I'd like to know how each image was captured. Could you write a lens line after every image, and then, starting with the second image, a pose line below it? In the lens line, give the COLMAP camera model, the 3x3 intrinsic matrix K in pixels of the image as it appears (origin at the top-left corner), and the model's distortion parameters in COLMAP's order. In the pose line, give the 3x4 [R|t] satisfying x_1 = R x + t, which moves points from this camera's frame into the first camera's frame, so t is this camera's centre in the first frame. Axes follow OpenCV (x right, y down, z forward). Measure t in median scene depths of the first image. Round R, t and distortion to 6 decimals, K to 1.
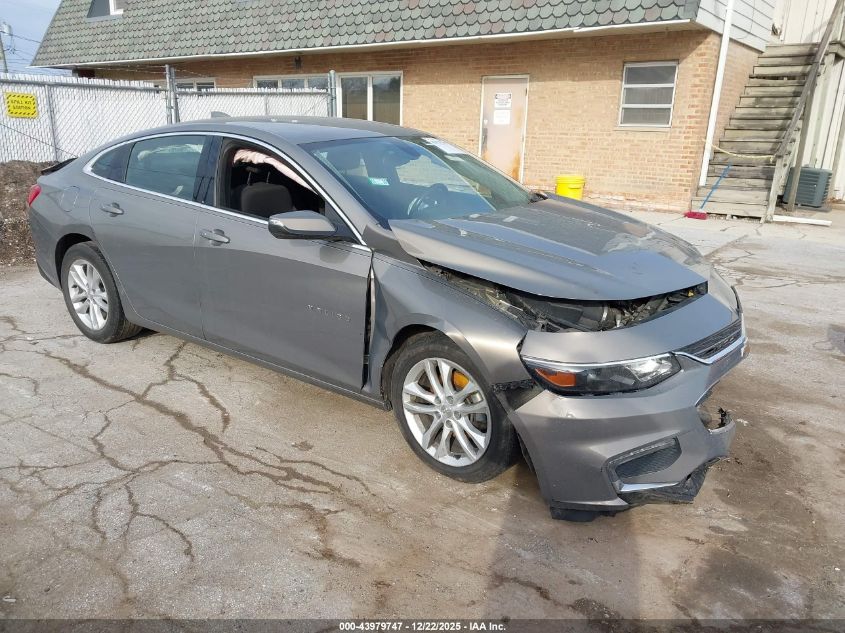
lens RADIAL K [[677.5, 0, 415.6], [0, 677.5, 316.7], [0, 0, 1]] dist [0.006022, -0.001130]
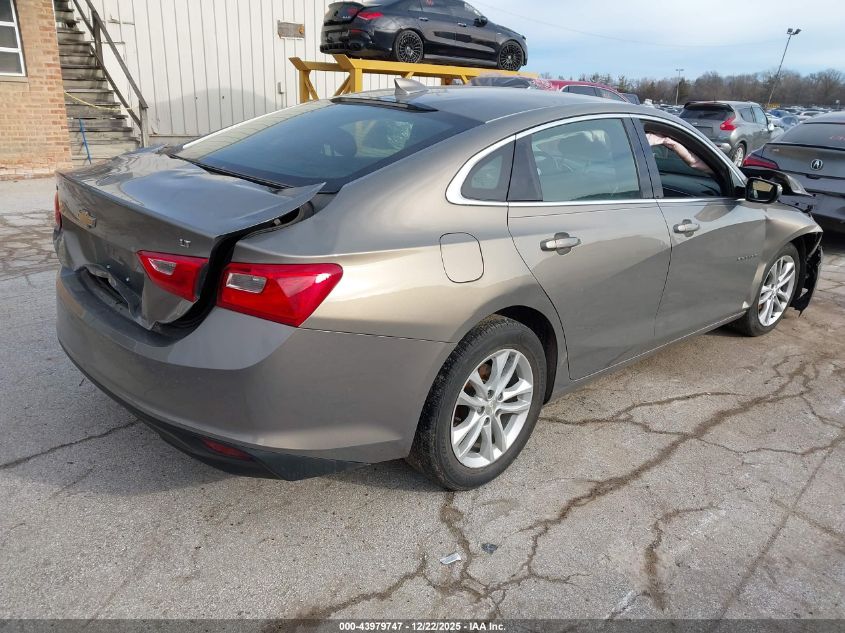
lens RADIAL K [[677.5, 0, 415.6], [0, 677.5, 316.7], [0, 0, 1]] dist [0.006022, -0.001130]
pose [[0.168868, -0.321098, 0.931869, -1.161093], [0.240560, 0.930282, 0.276958, -0.322377], [-0.955832, 0.177401, 0.234338, 1.063727]]
